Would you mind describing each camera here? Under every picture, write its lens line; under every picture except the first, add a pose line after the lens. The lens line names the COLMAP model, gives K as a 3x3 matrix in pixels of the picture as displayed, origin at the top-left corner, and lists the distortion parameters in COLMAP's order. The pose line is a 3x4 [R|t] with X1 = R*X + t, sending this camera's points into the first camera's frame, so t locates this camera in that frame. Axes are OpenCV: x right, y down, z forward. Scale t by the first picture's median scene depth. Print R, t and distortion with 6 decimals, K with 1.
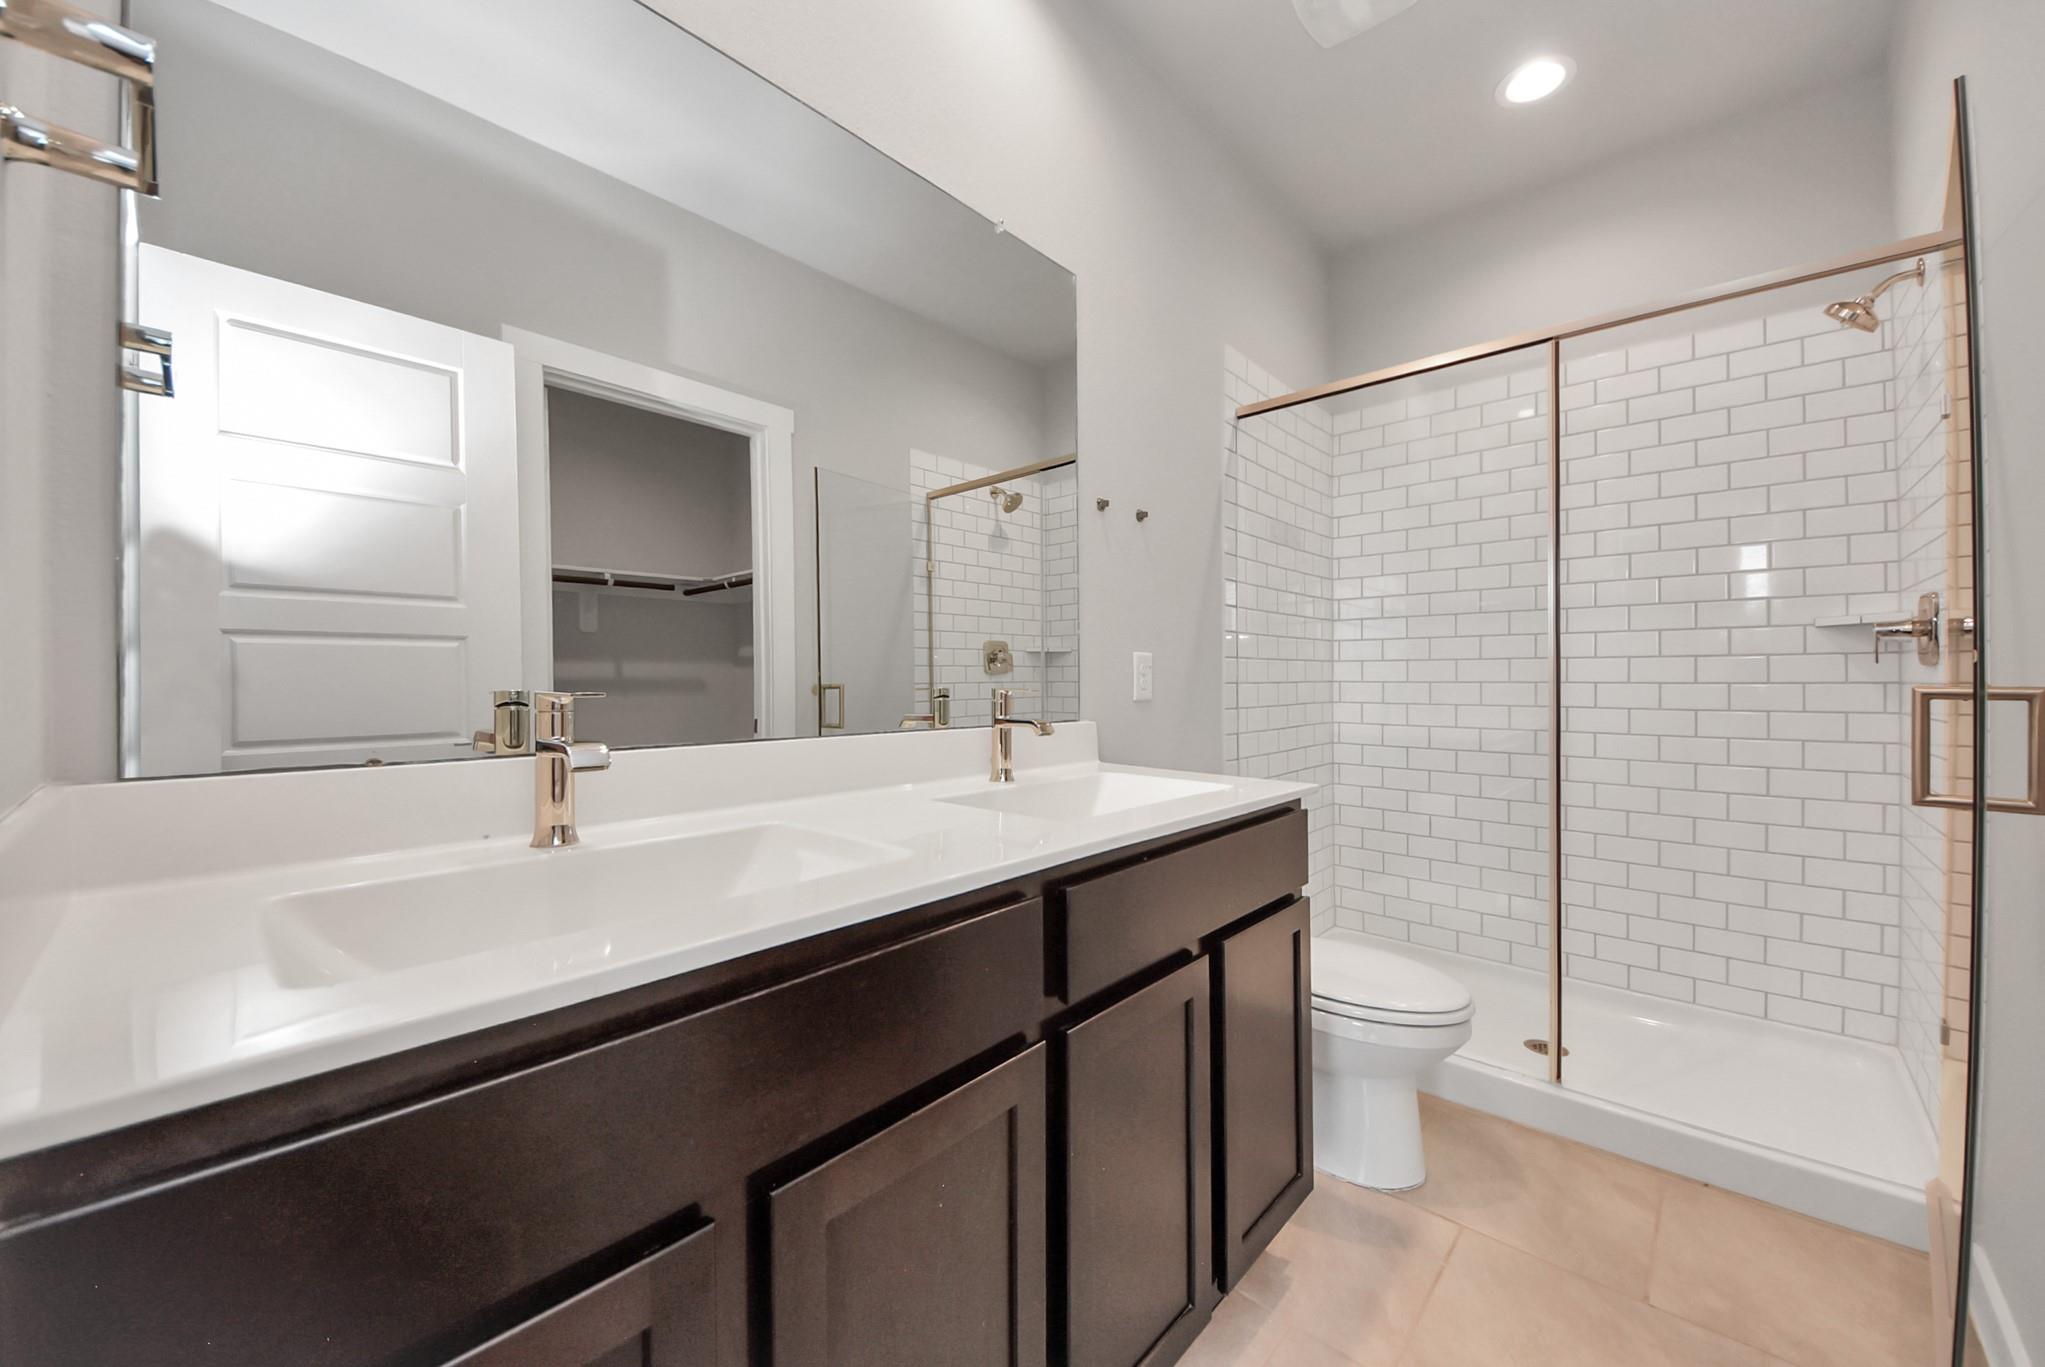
lens RADIAL K [[733.6, 0, 1038.5], [0, 733.6, 686.2], [0, 0, 1]] dist [0.032315, -0.022423]
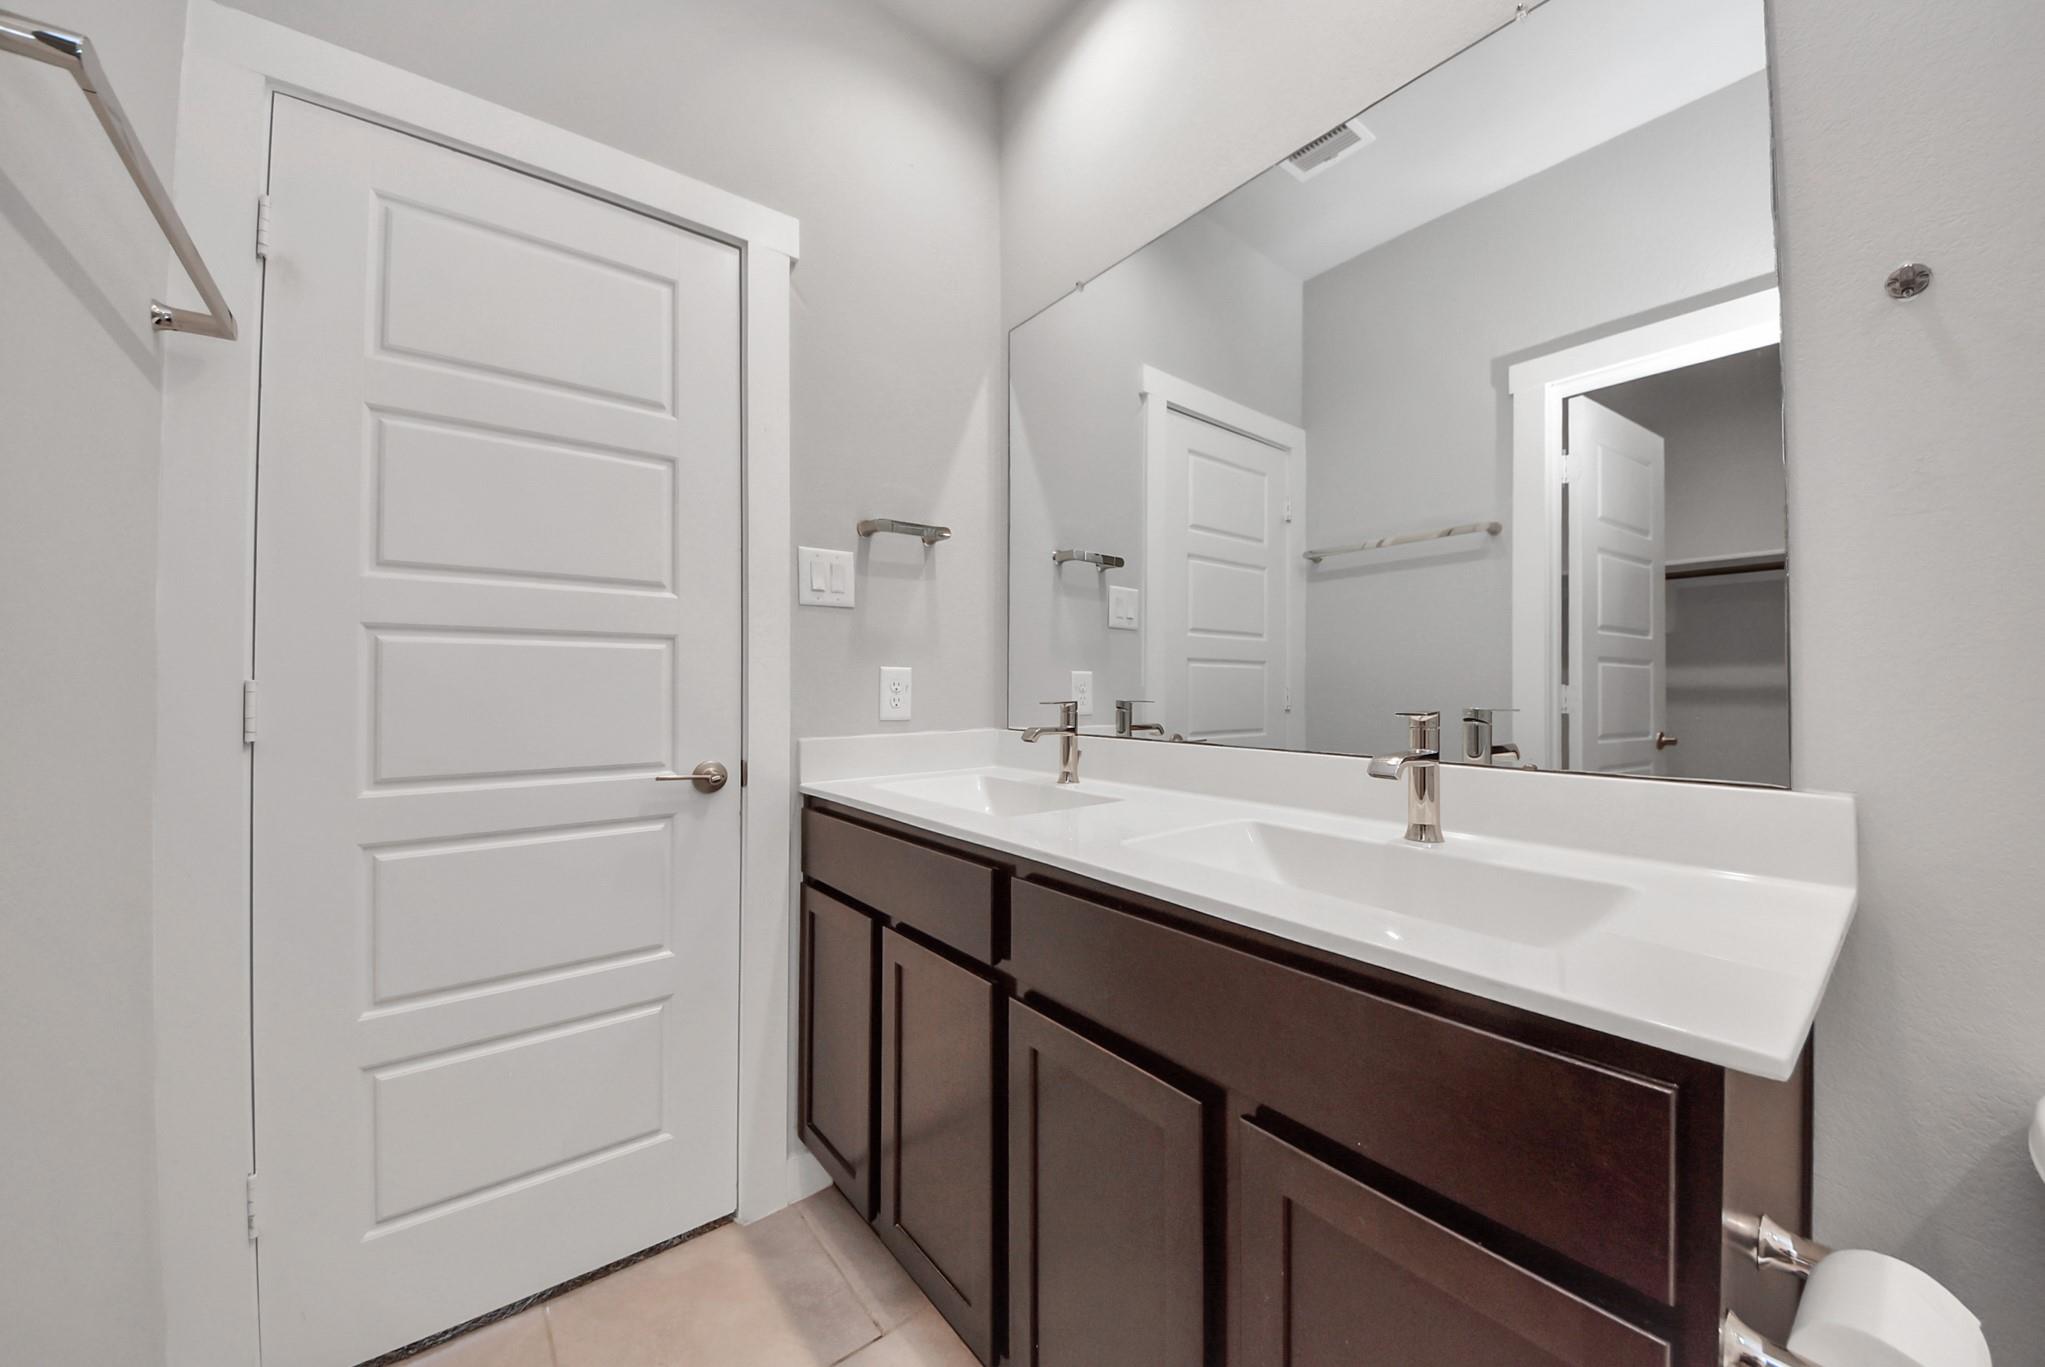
lens RADIAL K [[733.6, 0, 1038.5], [0, 733.6, 686.2], [0, 0, 1]] dist [0.032315, -0.022423]
pose [[-0.163654, -0.005225, -0.986504, 0.702664], [-0.012084, 0.999922, -0.003291, -0.013907], [0.986444, 0.011382, -0.163704, 0.725254]]
